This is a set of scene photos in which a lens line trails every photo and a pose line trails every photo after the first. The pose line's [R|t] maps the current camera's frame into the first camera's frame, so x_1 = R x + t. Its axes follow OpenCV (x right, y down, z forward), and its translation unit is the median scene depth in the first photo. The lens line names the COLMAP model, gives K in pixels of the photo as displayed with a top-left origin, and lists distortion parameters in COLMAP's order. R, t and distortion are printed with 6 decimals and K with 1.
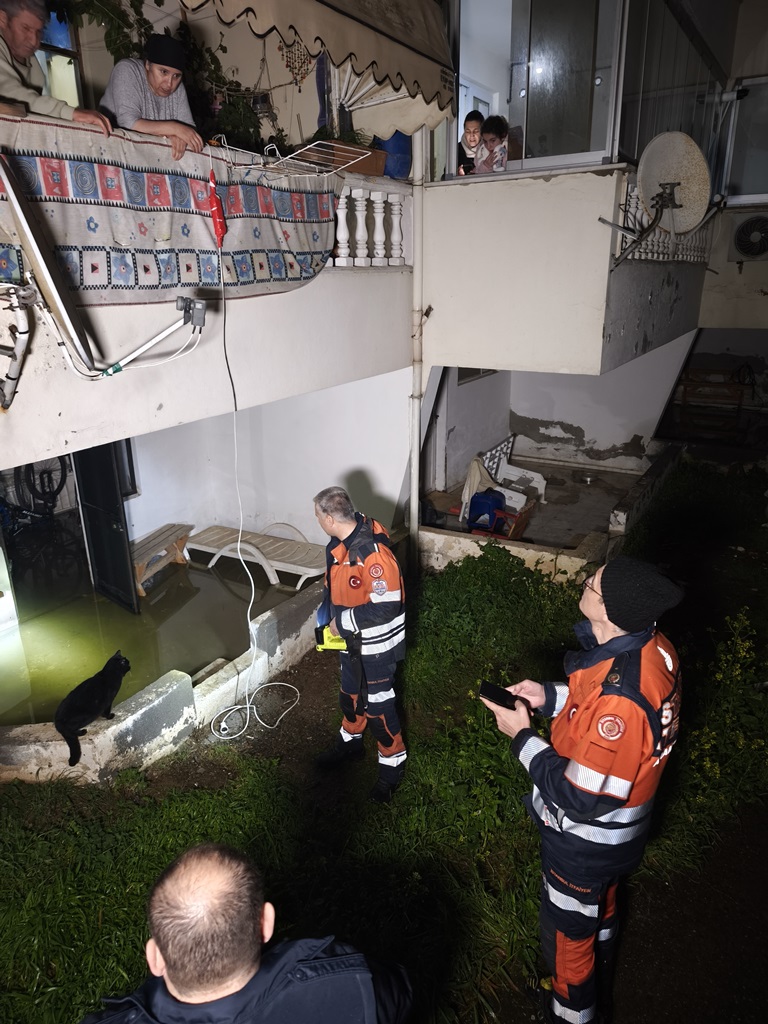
lens RADIAL K [[697.0, 0, 384.0], [0, 697.0, 512.0], [0, 0, 1]] dist [0.037607, -0.063465]
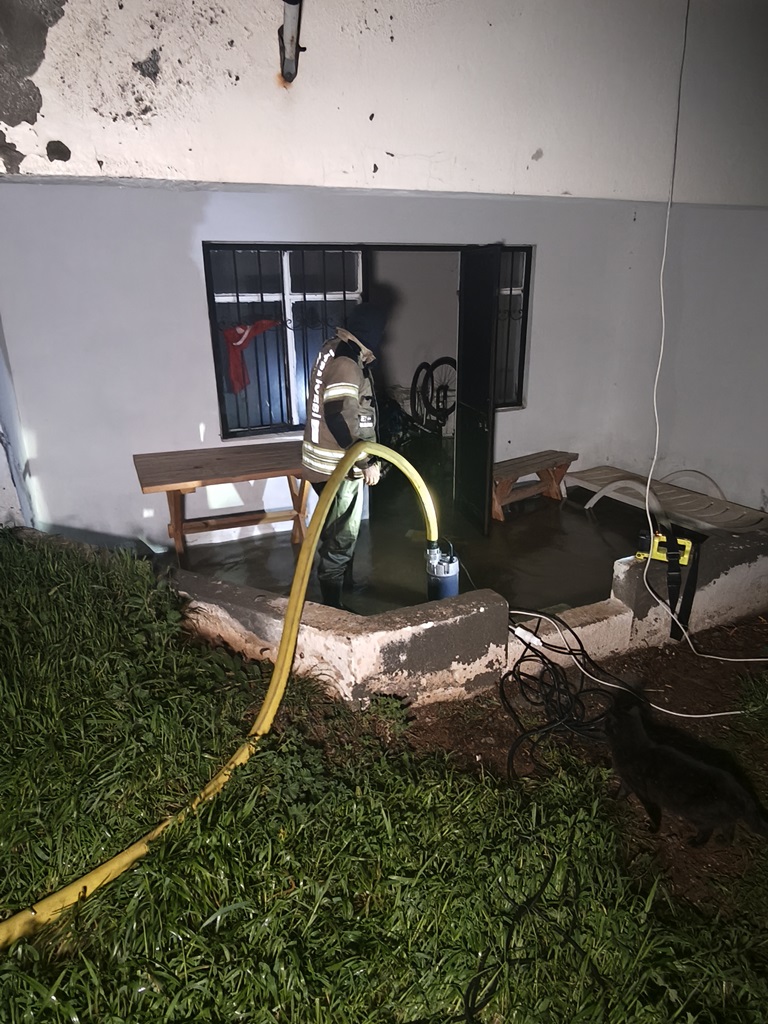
lens RADIAL K [[656.0, 0, 380.1], [0, 656.0, 517.5], [0, 0, 1]] dist [-0.000827, 0.001162]
pose [[0.814736, 0.194380, -0.546280, -0.035671], [-0.184639, 0.980065, 0.073356, 0.100141], [0.549649, 0.041099, 0.834384, 0.305049]]
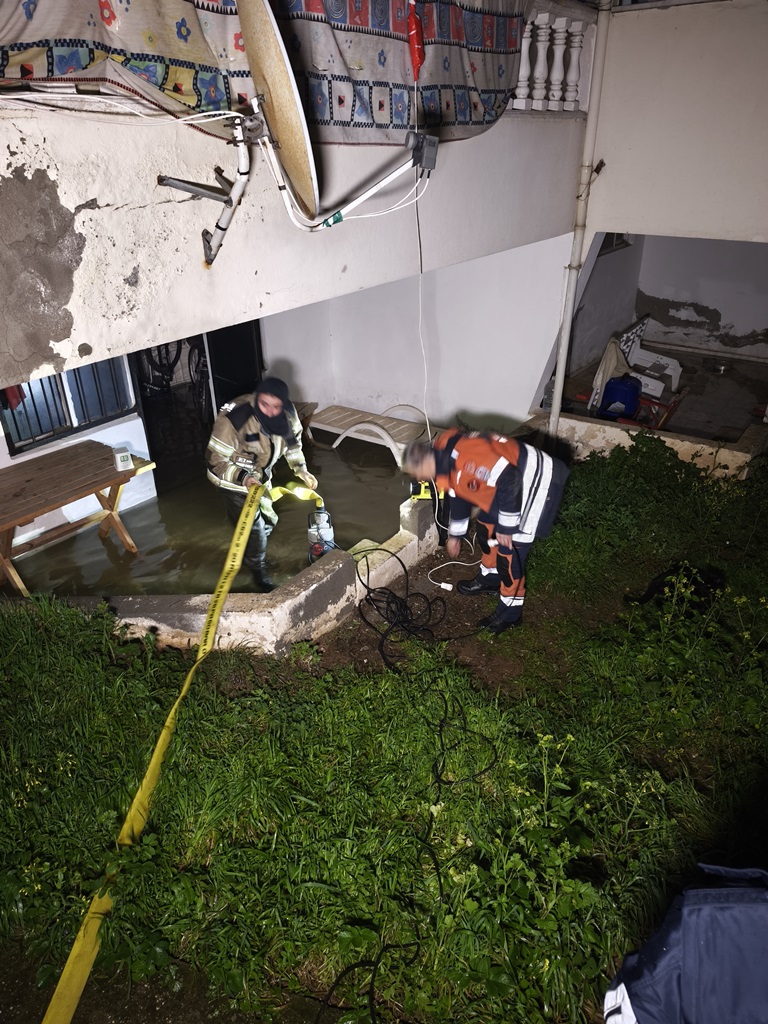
lens RADIAL K [[698.4, 0, 384.9], [0, 698.4, 507.4], [0, 0, 1]] dist [0.052093, -0.059226]
pose [[0.995470, 0.046548, -0.082903, -0.118027], [-0.033276, 0.987382, 0.154823, 0.009938], [0.089064, -0.151363, 0.984458, 0.031610]]
